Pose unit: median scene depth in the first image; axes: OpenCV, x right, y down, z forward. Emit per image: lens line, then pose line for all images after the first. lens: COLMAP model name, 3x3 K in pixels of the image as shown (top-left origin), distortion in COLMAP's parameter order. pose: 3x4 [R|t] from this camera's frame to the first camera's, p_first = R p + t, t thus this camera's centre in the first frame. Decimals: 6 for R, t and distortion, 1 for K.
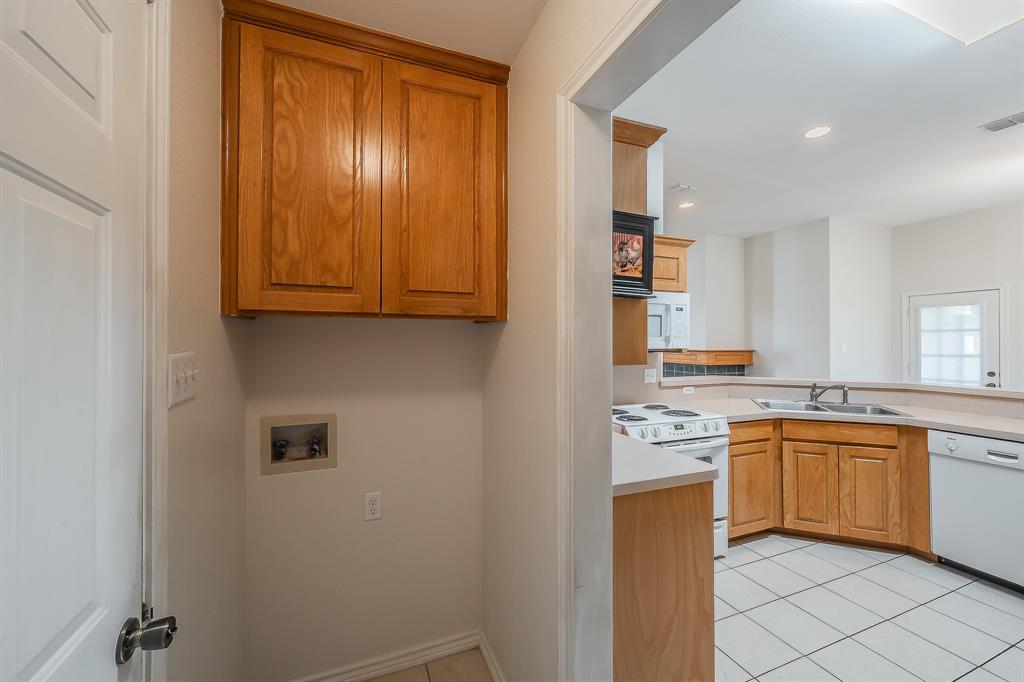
lens RADIAL K [[392.8, 0, 506.8], [0, 392.8, 334.9], [0, 0, 1]] dist [-0.003887, 0.000330]
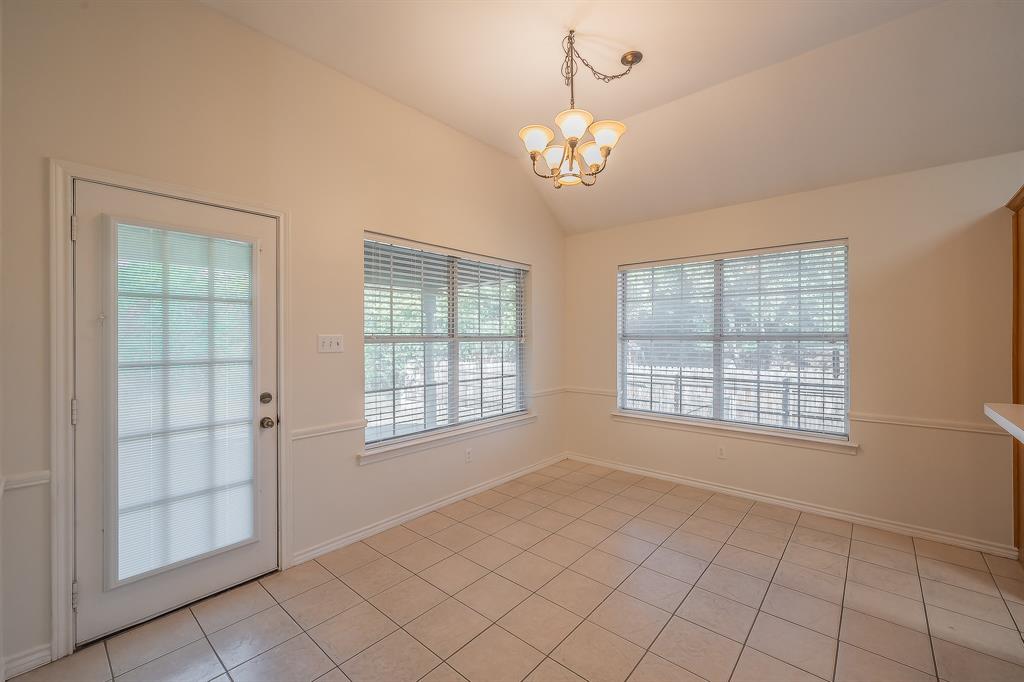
lens RADIAL K [[419.3, 0, 510.2], [0, 419.3, 336.0], [0, 0, 1]] dist [-0.001952, 0.000353]
pose [[-0.474253, 0.000535, 0.880388, 0.647740], [-0.015390, 0.999842, -0.008898, 0.025959], [-0.880254, -0.017769, -0.474170, 0.965406]]
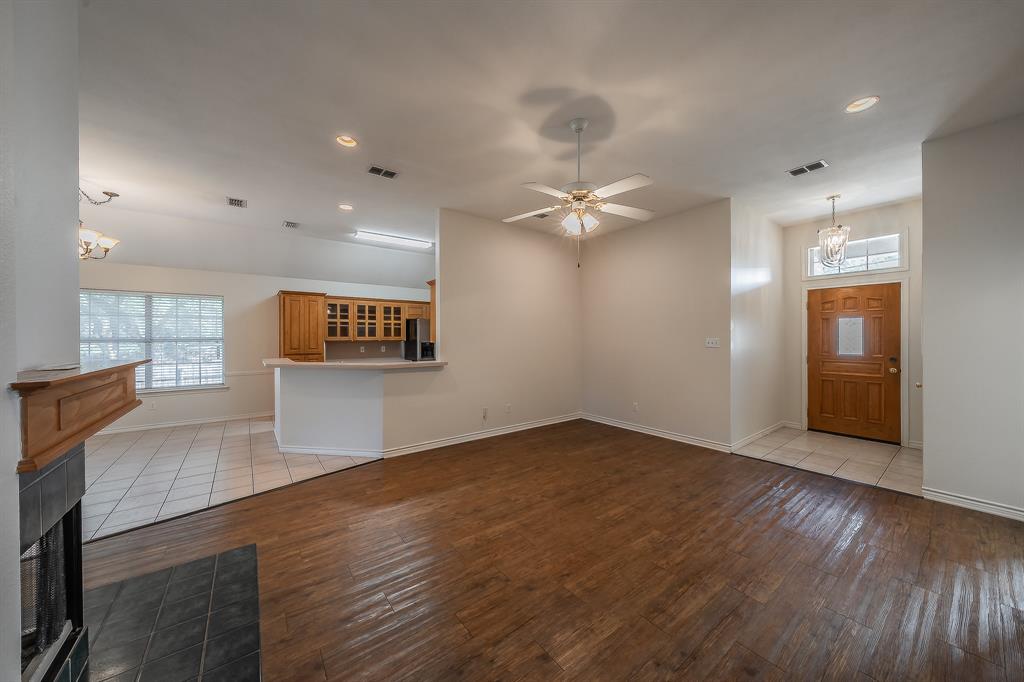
lens RADIAL K [[351.1, 0, 508.5], [0, 351.1, 337.6], [0, 0, 1]] dist [-0.010168, -0.000117]
pose [[-0.958404, 0.002406, -0.285405, 0.361054], [0.007159, 0.999852, -0.015615, 0.032235], [0.285326, -0.017008, -0.958280, 1.655863]]
